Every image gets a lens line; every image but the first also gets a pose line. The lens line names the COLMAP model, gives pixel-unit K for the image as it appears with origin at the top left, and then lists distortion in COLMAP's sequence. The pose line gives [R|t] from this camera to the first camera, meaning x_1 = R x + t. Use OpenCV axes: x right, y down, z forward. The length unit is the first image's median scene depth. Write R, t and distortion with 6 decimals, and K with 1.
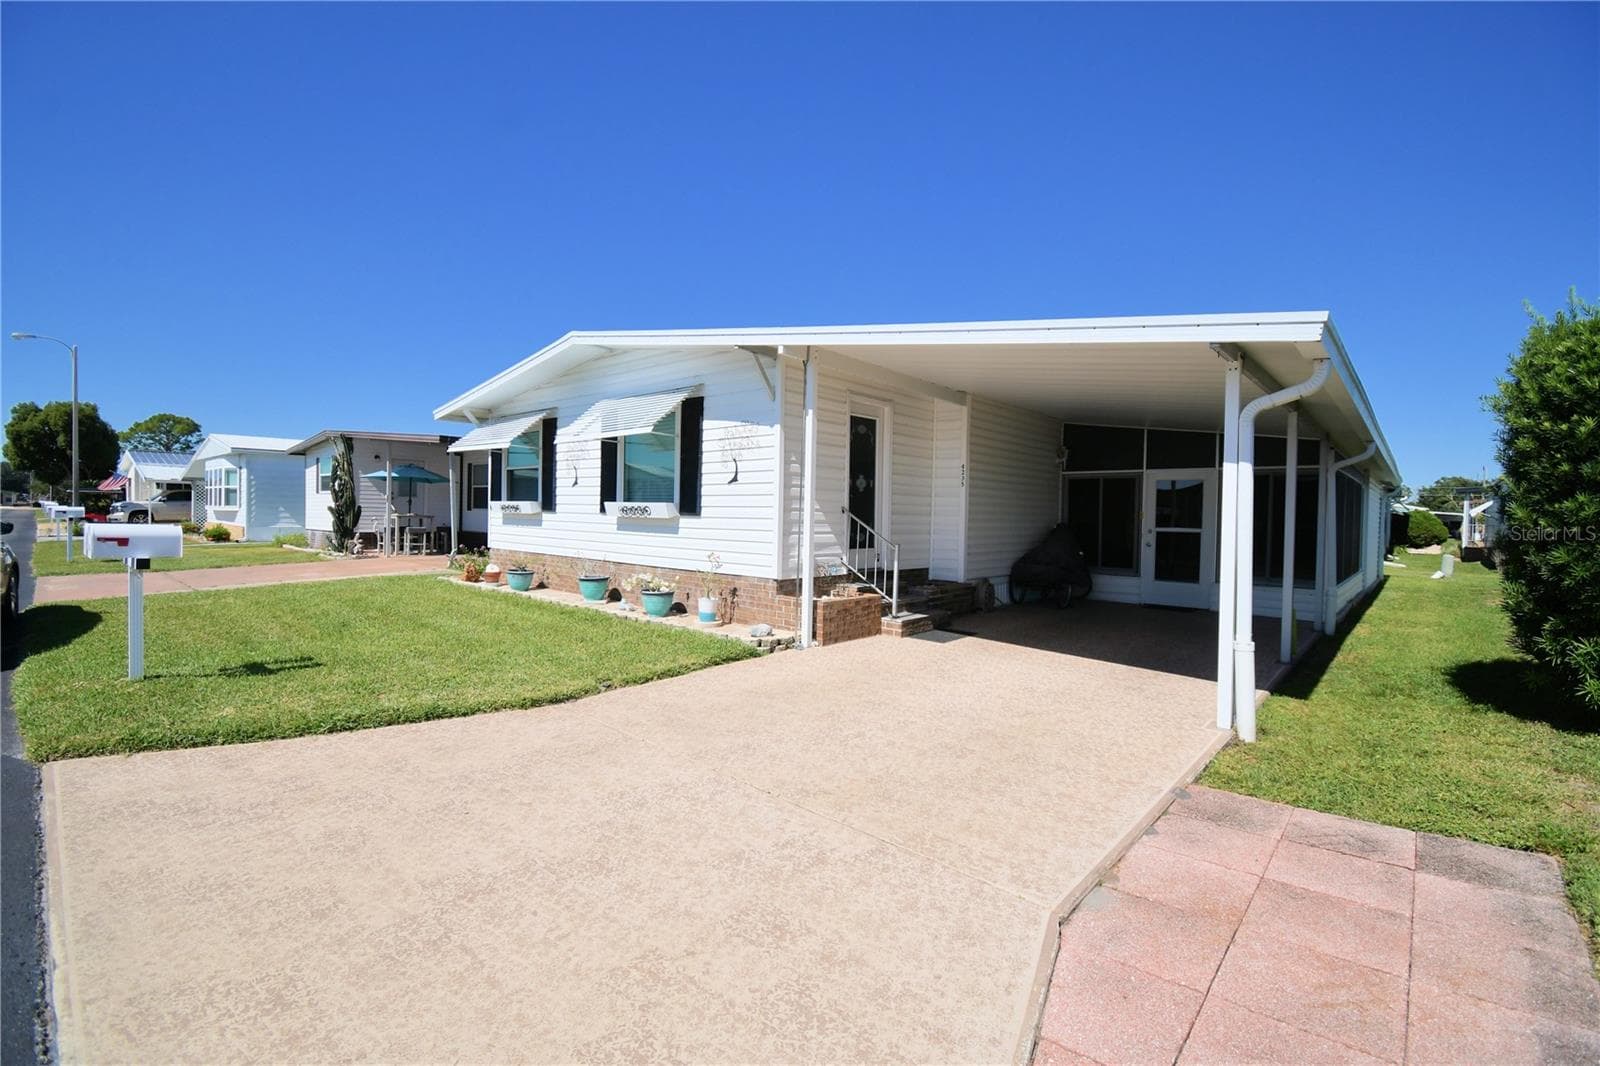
lens RADIAL K [[702.7, 0, 800.8], [0, 702.7, 528.5], [0, 0, 1]] dist [0.012231, -0.023189]
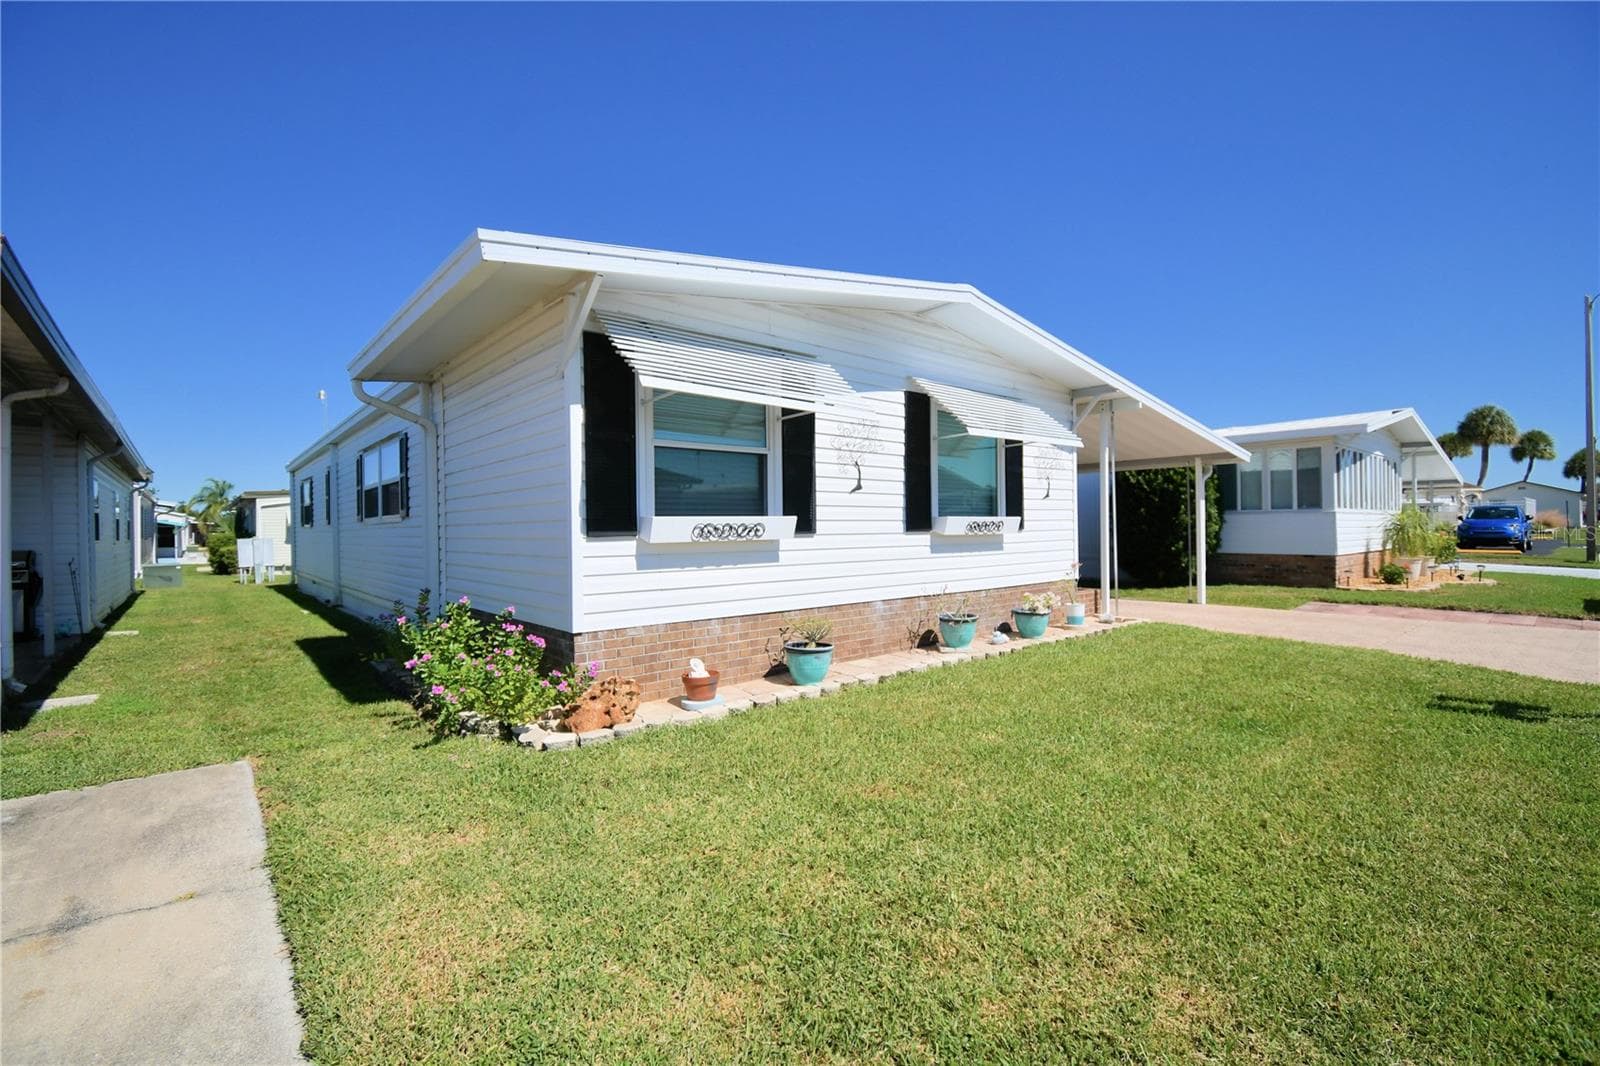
lens RADIAL K [[702.7, 0, 800.8], [0, 702.7, 528.5], [0, 0, 1]] dist [0.012231, -0.023189]
pose [[0.125471, -0.033847, 0.991520, -1.171299], [0.025210, 0.999204, 0.030919, -0.058776], [-0.991777, 0.021117, 0.126224, 1.180277]]
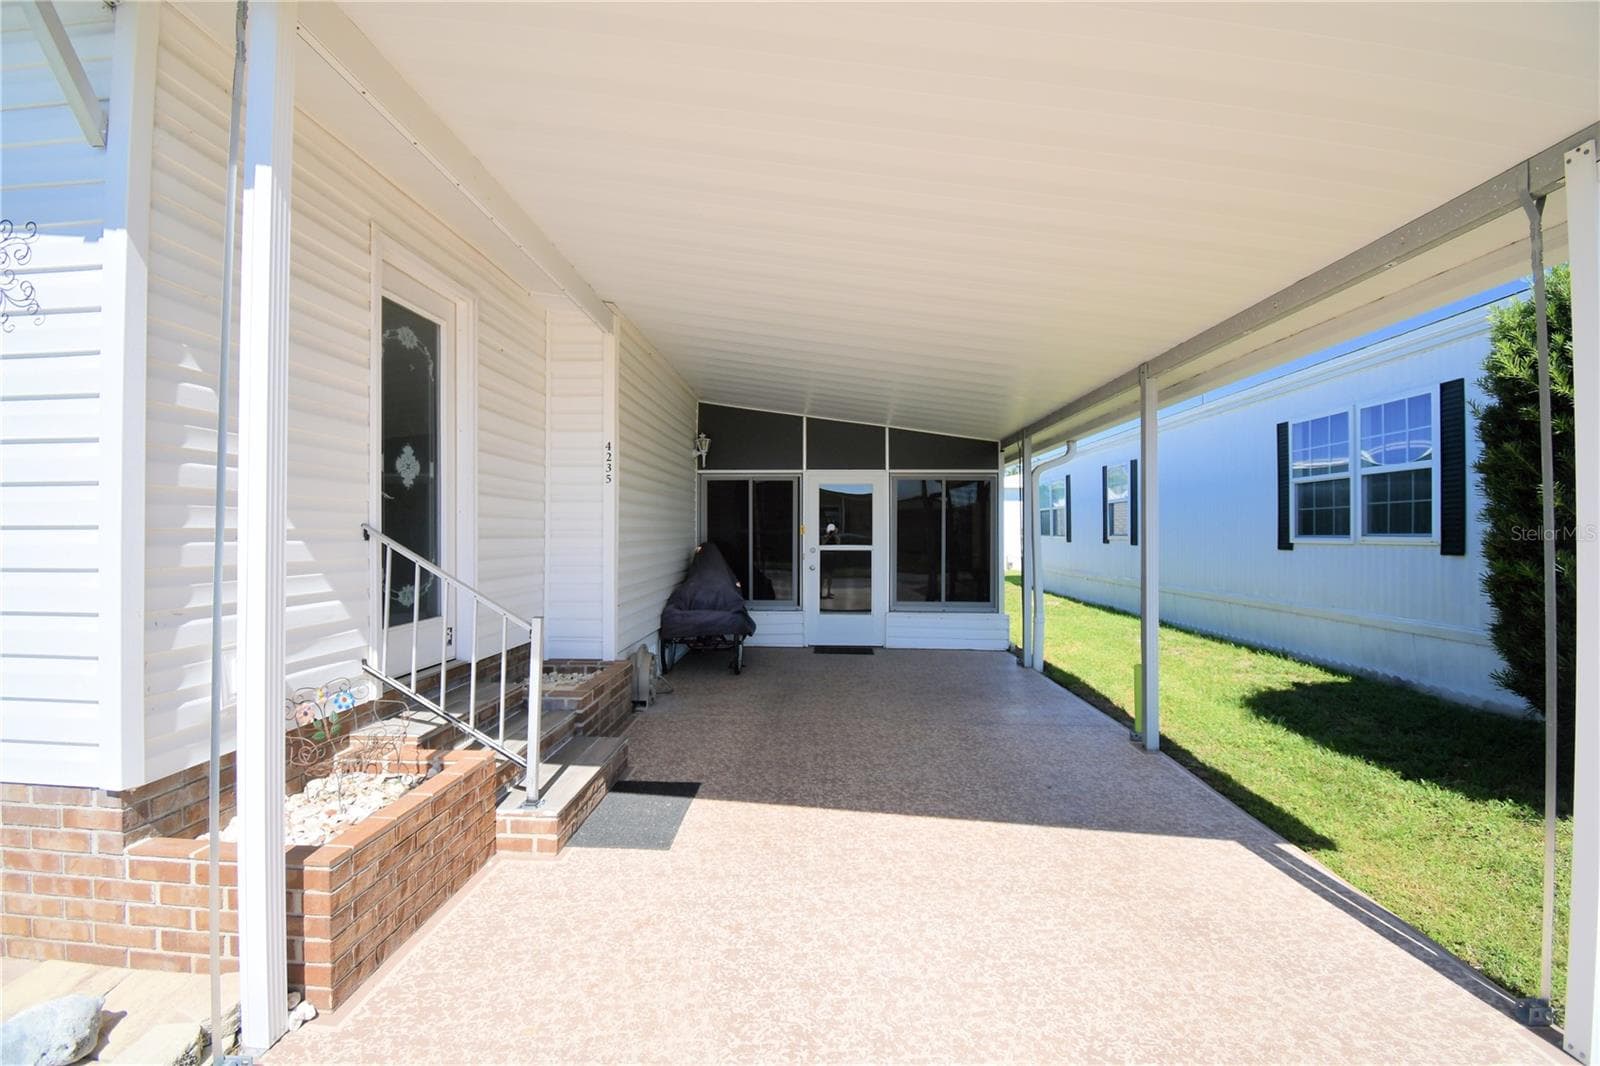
lens RADIAL K [[702.7, 0, 800.8], [0, 702.7, 528.5], [0, 0, 1]] dist [0.012231, -0.023189]
pose [[0.774395, -0.014710, 0.632531, 0.001803], [0.025707, 0.999636, -0.008225, -0.018995], [-0.632180, 0.022629, 0.774491, 0.553613]]
